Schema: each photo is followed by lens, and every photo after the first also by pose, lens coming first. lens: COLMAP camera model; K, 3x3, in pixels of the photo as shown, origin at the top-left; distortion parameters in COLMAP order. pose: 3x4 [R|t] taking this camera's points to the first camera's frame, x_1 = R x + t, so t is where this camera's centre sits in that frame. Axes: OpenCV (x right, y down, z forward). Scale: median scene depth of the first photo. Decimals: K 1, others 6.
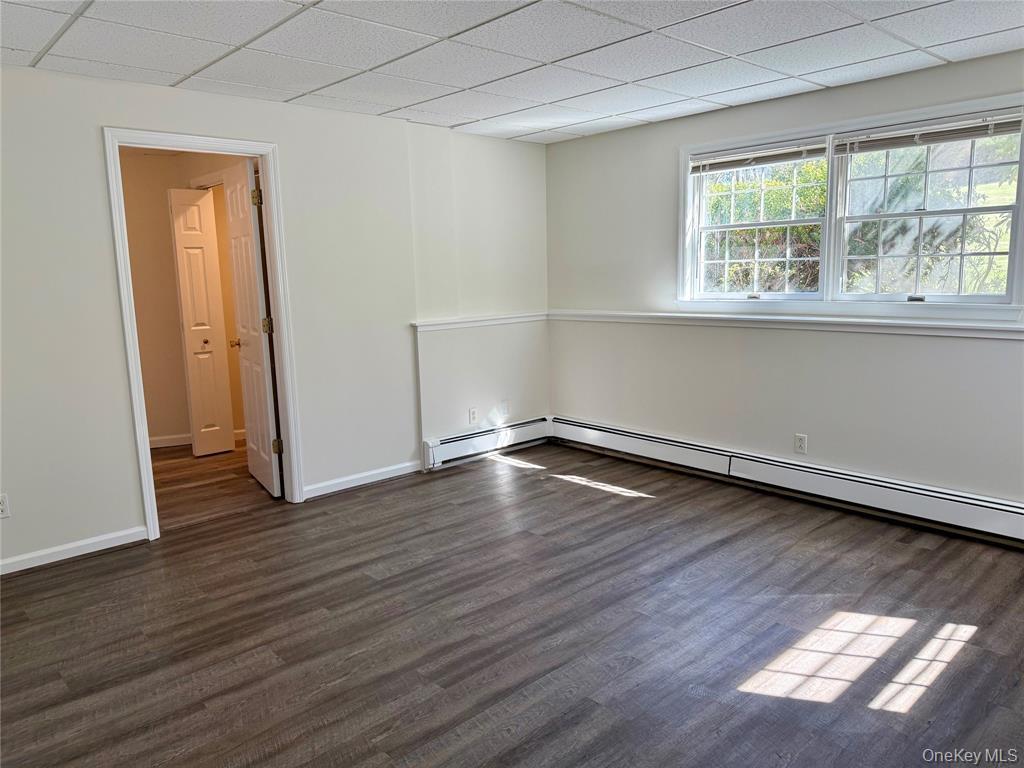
lens RADIAL K [[722.4, 0, 511.9], [0, 722.4, 388.3], [0, 0, 1]] dist [0.001413, -0.001298]
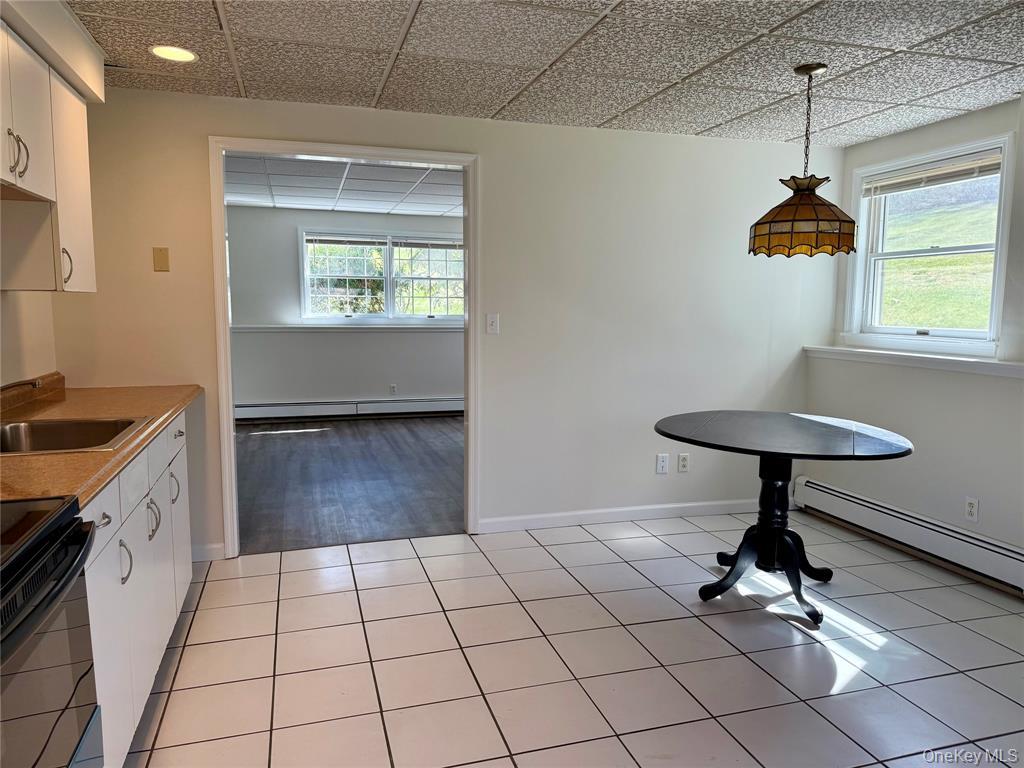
lens RADIAL K [[722.4, 0, 513.9], [0, 722.4, 383.5], [0, 0, 1]] dist [0.001413, -0.001298]
pose [[0.430487, -0.074761, 0.899495, -1.135453], [0.116191, 0.992862, 0.026914, 0.042011], [-0.895087, 0.092927, 0.436101, -0.145655]]
